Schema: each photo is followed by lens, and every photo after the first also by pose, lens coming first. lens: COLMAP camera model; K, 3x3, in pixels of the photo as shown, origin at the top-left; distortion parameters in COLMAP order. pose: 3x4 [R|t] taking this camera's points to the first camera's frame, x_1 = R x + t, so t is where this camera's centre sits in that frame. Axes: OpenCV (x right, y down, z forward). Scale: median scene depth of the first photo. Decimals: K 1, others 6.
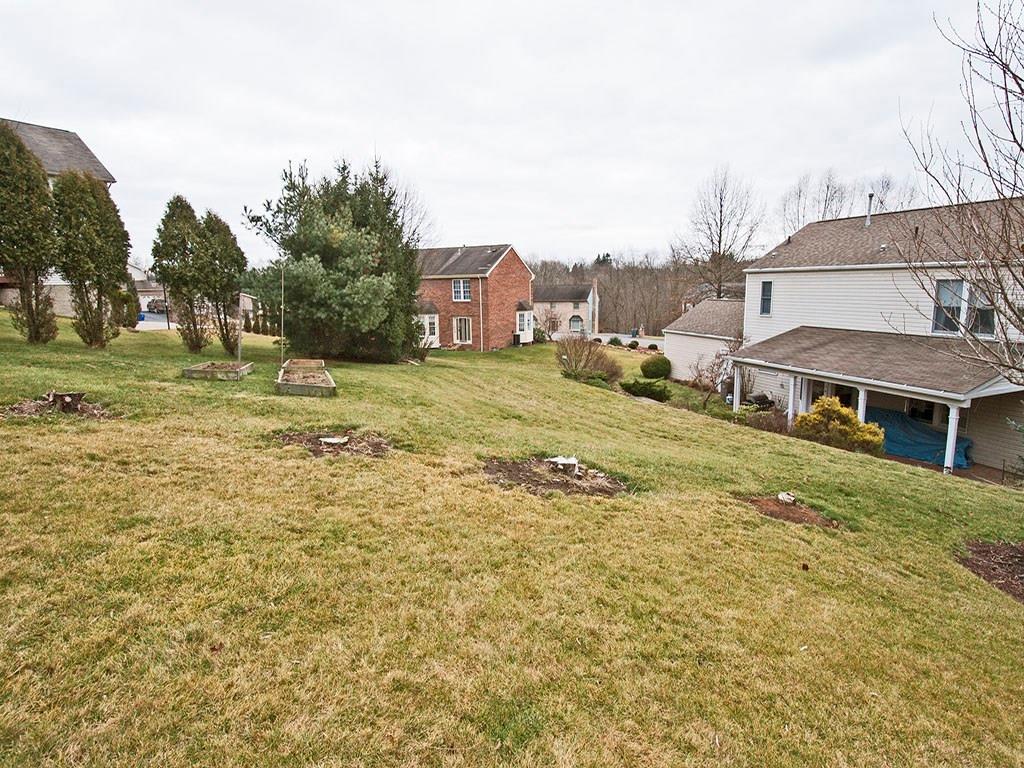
lens RADIAL K [[488.6, 0, 512.0], [0, 488.6, 384.0], [0, 0, 1]] dist [-0.000261, -0.001471]
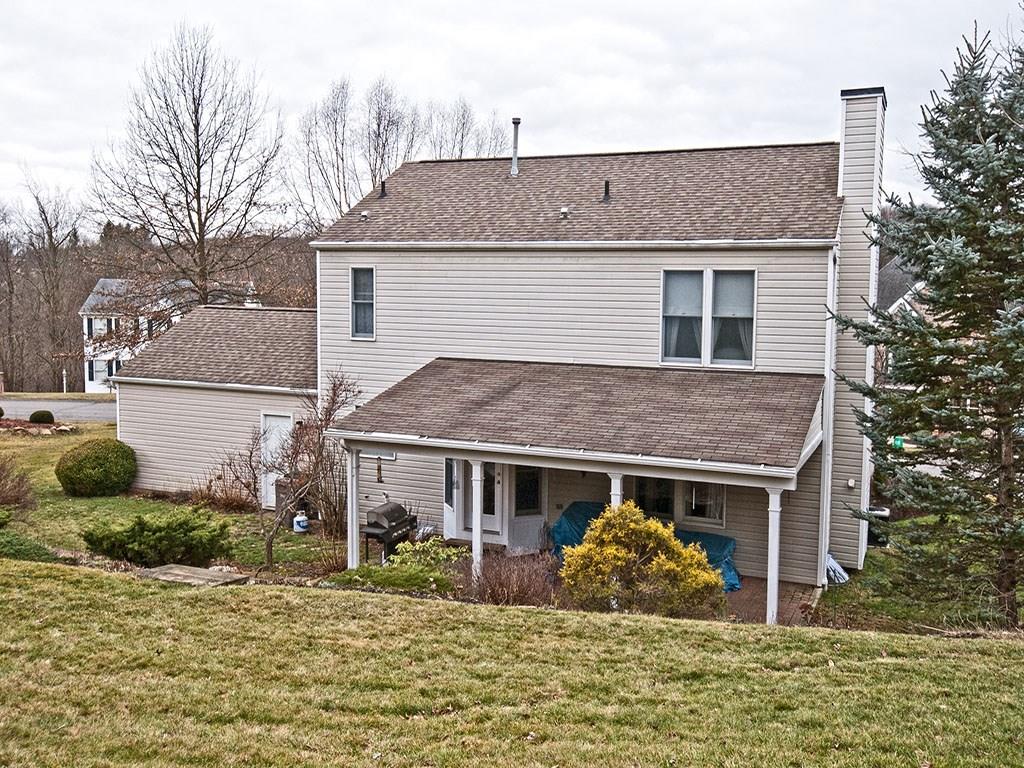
lens RADIAL K [[908.1, 0, 512.0], [0, 908.1, 384.0], [0, 0, 1]] dist [0.022900, 0.007546]
pose [[0.684844, -0.047676, 0.727129, -0.035070], [0.119176, 0.991750, -0.047219, -0.039114], [-0.718878, 0.118994, 0.684875, 0.311453]]
